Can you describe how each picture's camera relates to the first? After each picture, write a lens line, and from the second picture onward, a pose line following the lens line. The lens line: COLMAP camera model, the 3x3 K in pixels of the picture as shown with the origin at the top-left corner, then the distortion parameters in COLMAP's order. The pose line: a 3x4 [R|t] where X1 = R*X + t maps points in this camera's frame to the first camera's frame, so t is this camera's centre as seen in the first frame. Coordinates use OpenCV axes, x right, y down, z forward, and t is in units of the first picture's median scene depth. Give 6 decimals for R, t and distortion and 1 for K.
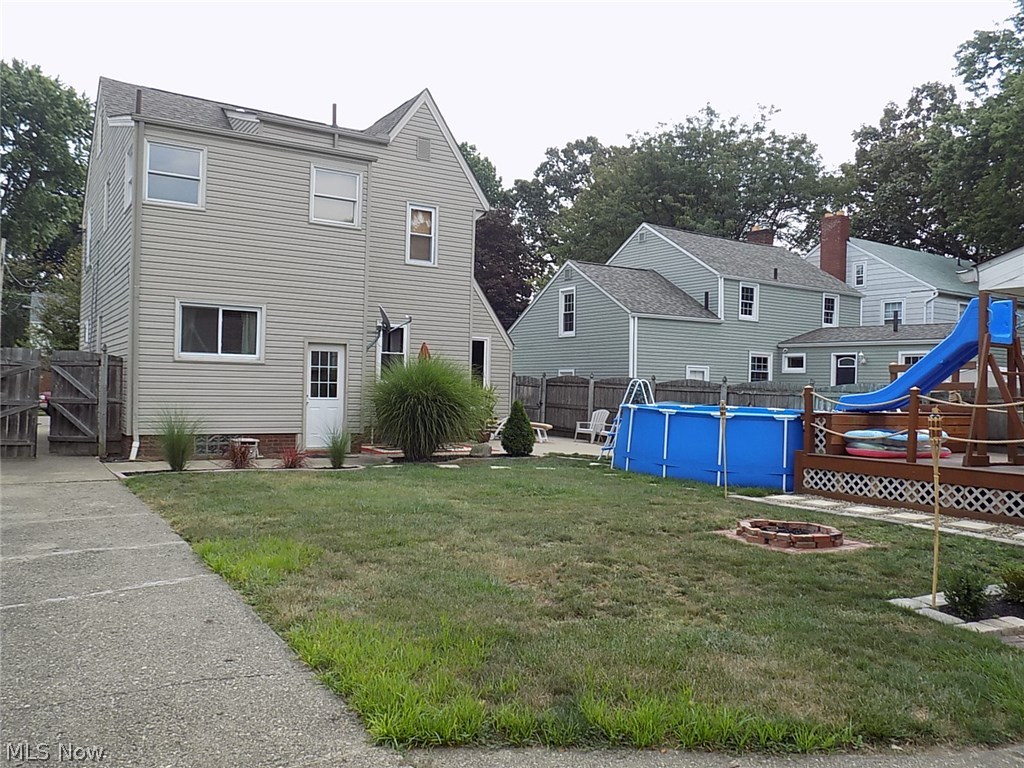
lens RADIAL K [[813.0, 0, 511.8], [0, 813.0, 382.5], [0, 0, 1]] dist [0.001572, 0.001583]
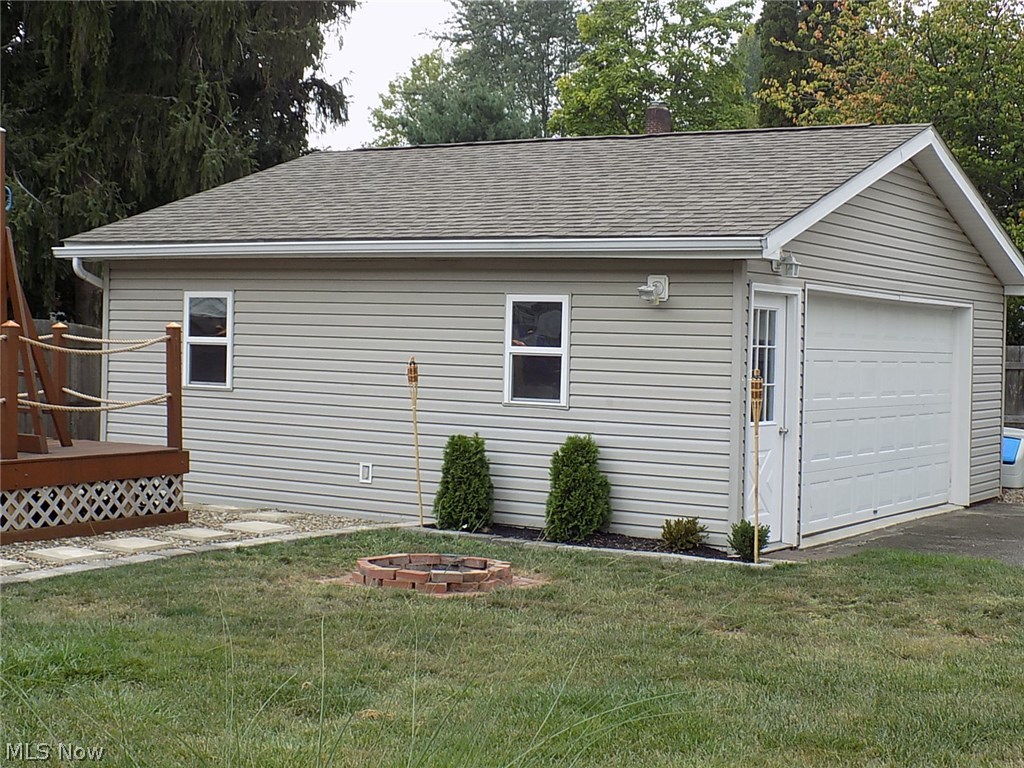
lens RADIAL K [[1558.0, 0, 511.3], [0, 1558.0, 383.9], [0, 0, 1]] dist [-0.069063, 0.000000]
pose [[-0.436247, -0.050267, 0.898422, -0.474253], [-0.023192, 0.998735, 0.044618, -0.005074], [-0.899528, -0.001372, -0.436861, 0.922981]]
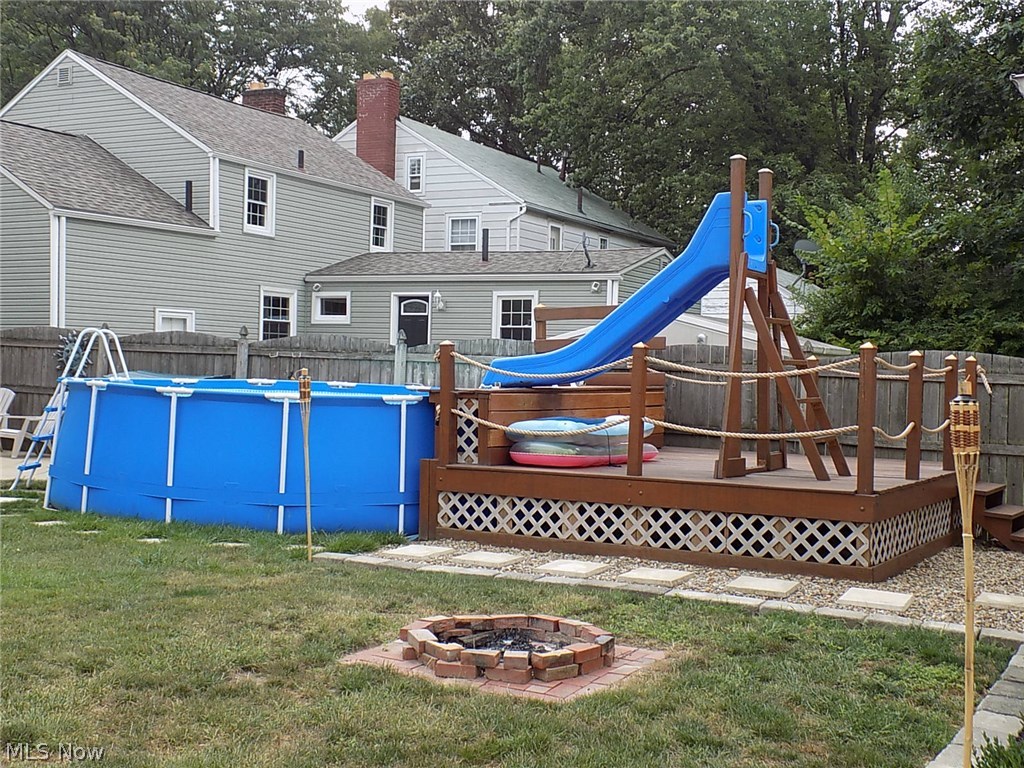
lens RADIAL K [[1247.4, 0, 514.0], [0, 1247.4, 382.3], [0, 0, 1]] dist [0.041584, 0.000000]
pose [[0.865538, -0.012648, 0.500683, -0.014190], [-0.003564, 0.999500, 0.031410, 0.004772], [-0.500830, -0.028971, 0.865061, 0.224197]]
